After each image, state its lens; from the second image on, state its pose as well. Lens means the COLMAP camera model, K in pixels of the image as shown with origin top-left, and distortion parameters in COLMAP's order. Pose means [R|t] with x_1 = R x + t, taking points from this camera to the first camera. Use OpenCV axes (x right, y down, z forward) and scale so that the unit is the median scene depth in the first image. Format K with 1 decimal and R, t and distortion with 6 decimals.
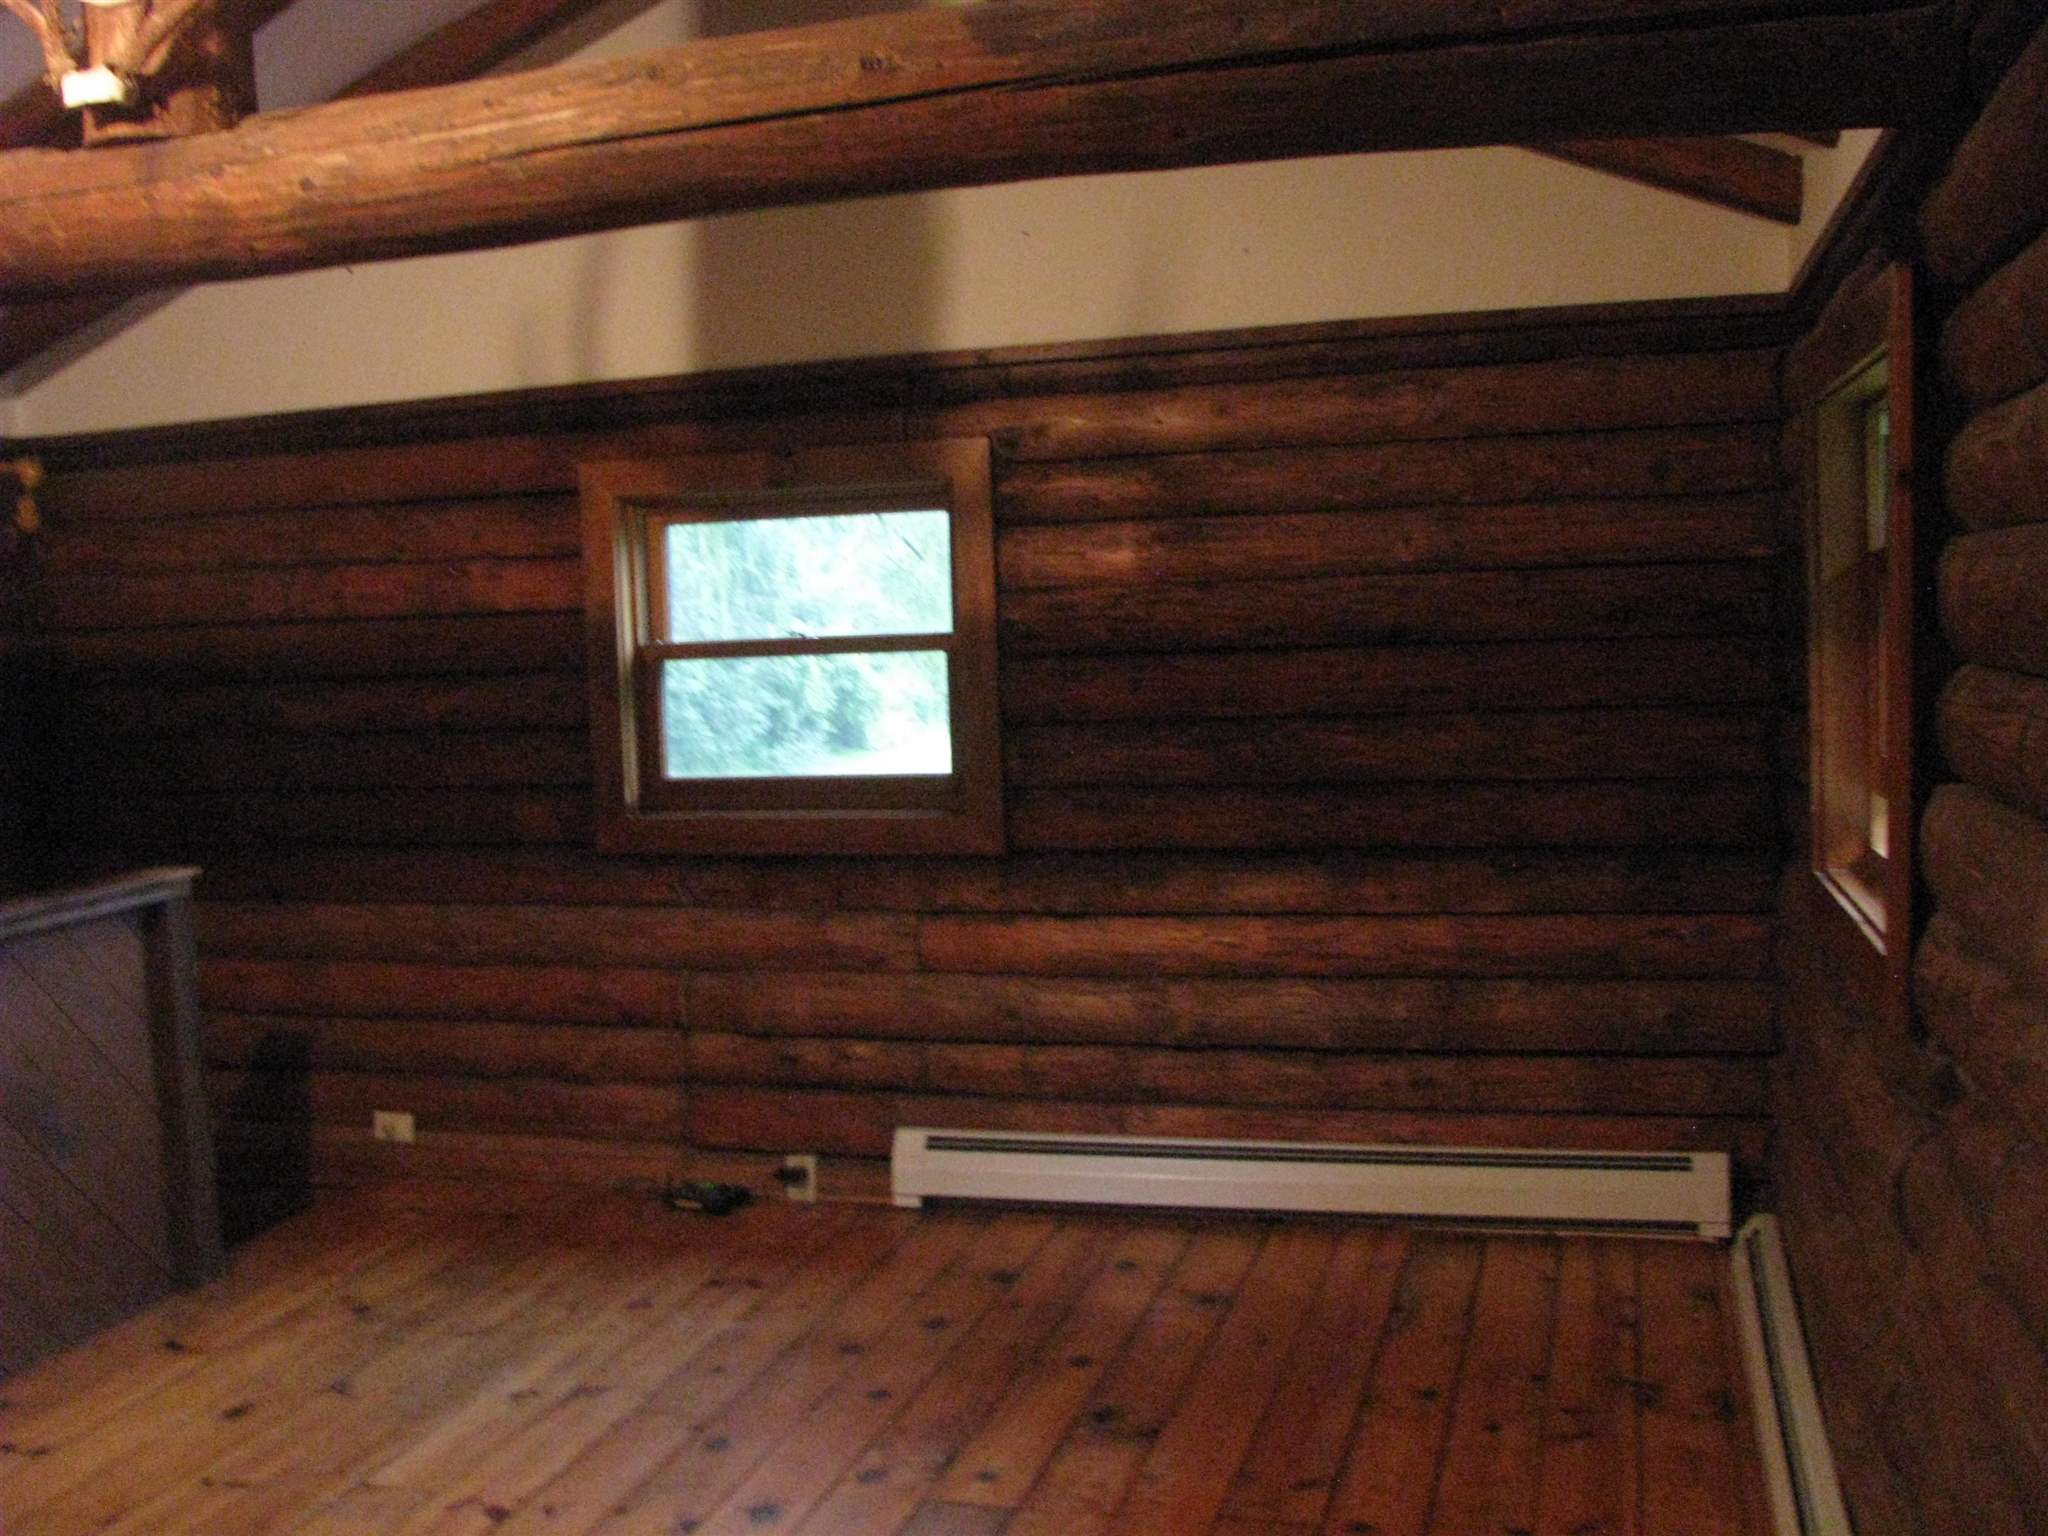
lens RADIAL K [[2147.8, 0, 1024.0], [0, 2147.8, 768.0], [0, 0, 1]] dist [-0.186162, 0.188764]
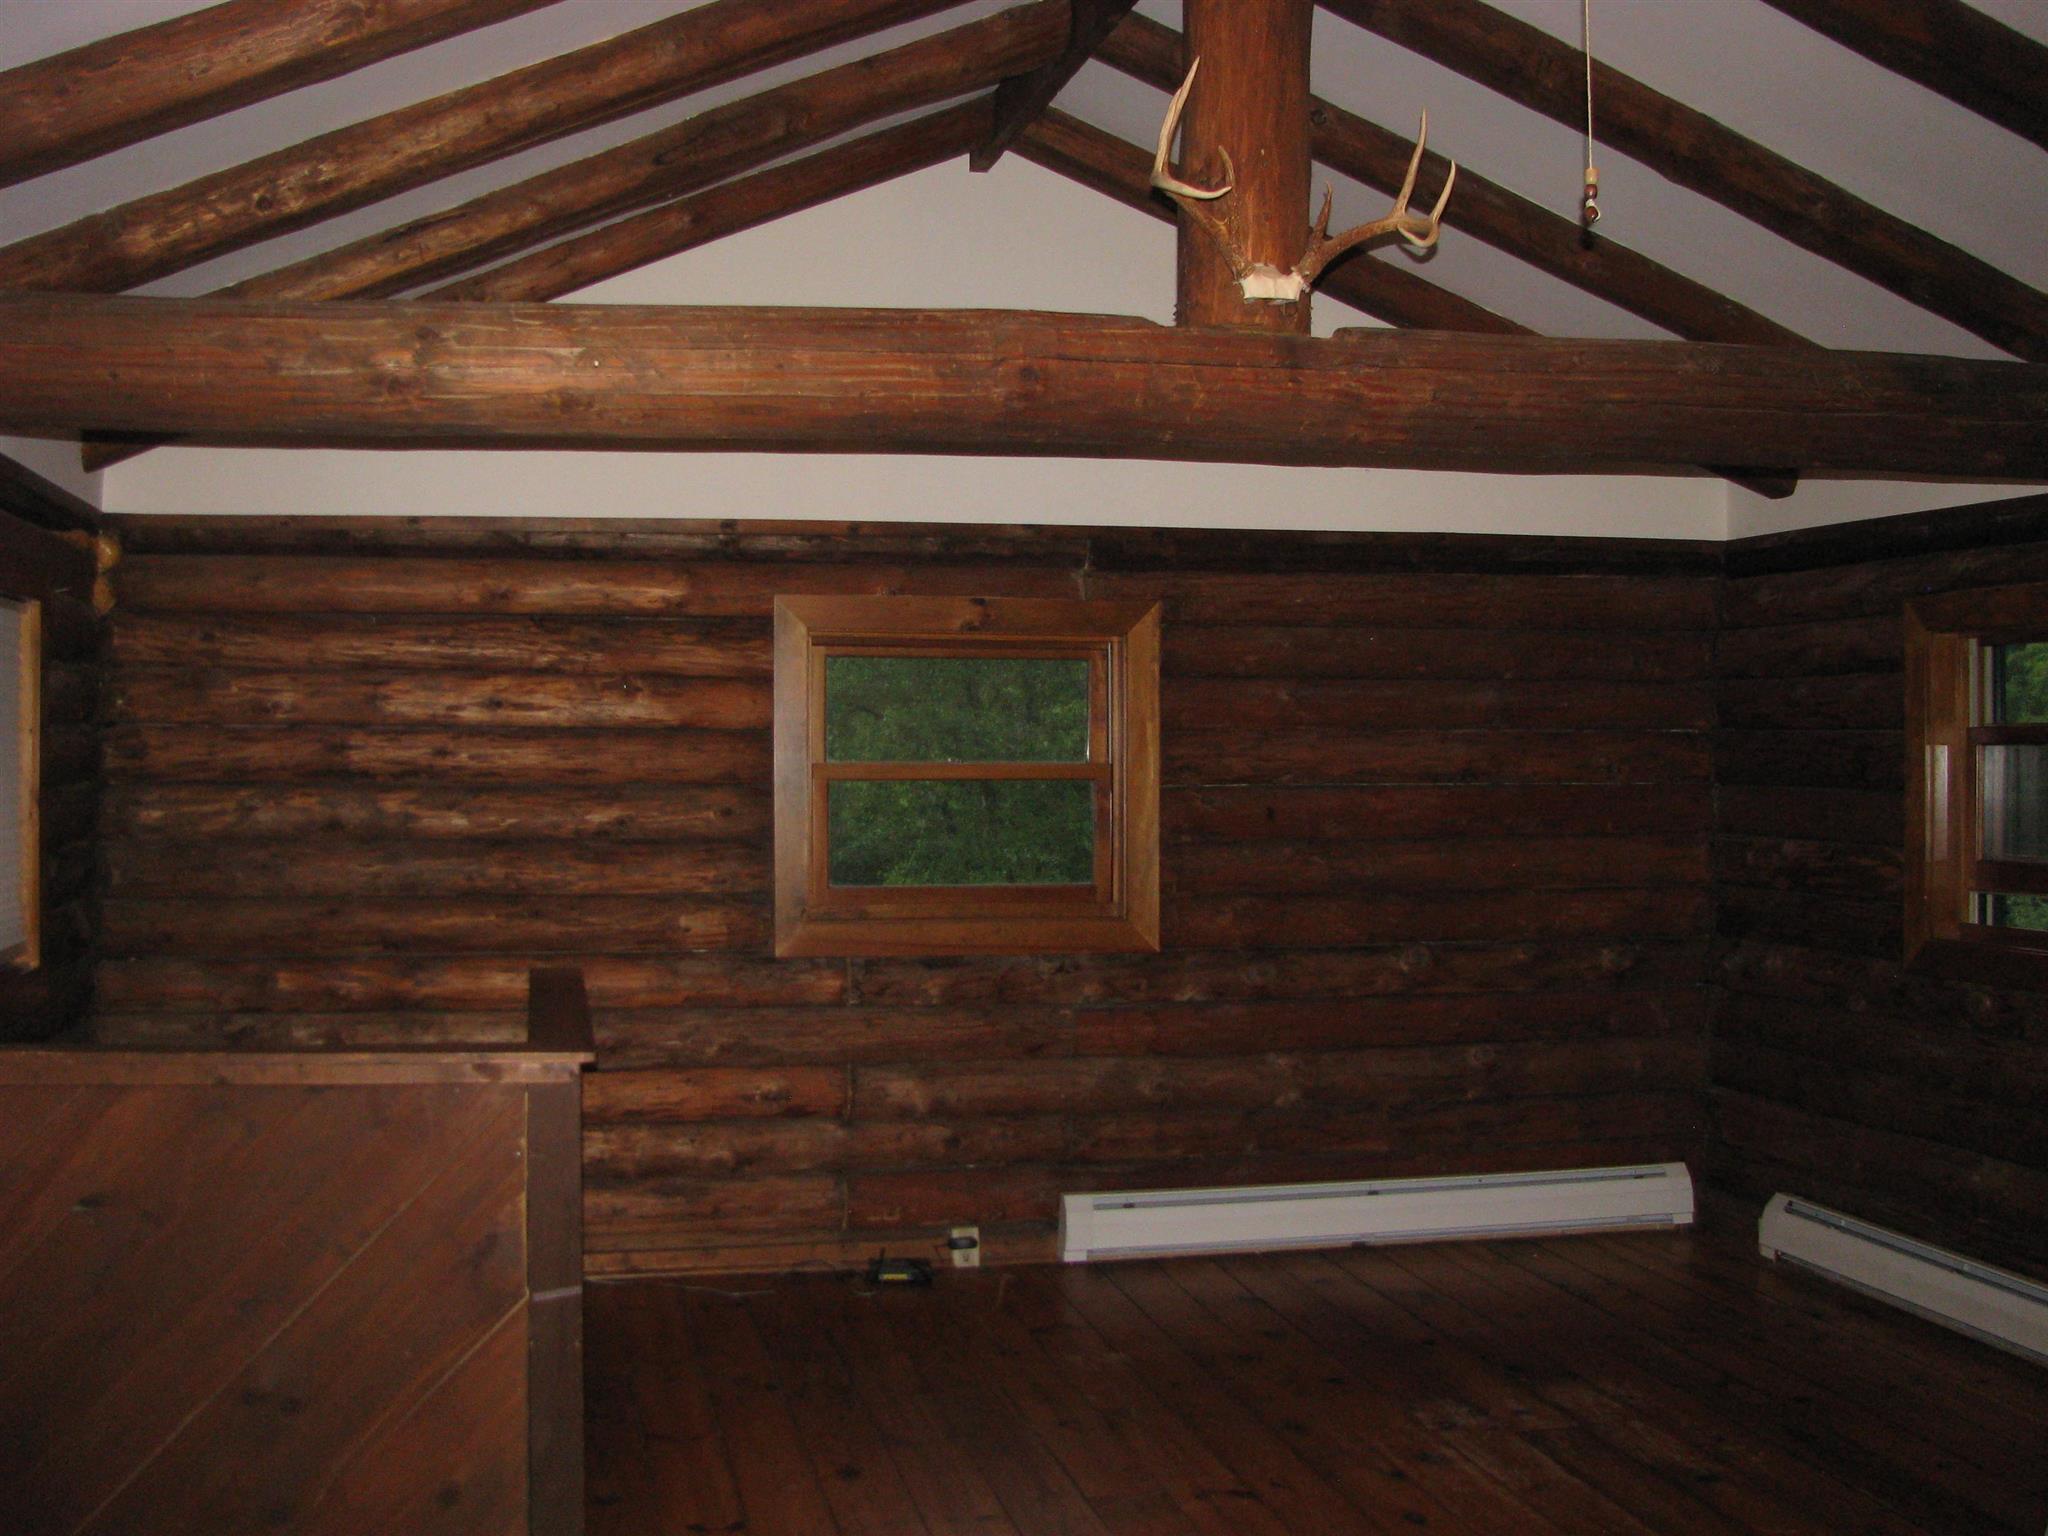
lens RADIAL K [[2147.8, 0, 1024.0], [0, 2147.8, 768.0], [0, 0, 1]] dist [-0.186162, 0.188764]
pose [[0.874832, 0.033760, 0.483249, -0.624815], [0.000869, 0.997458, -0.071256, 0.021926], [-0.484426, 0.062757, 0.872578, -0.000774]]
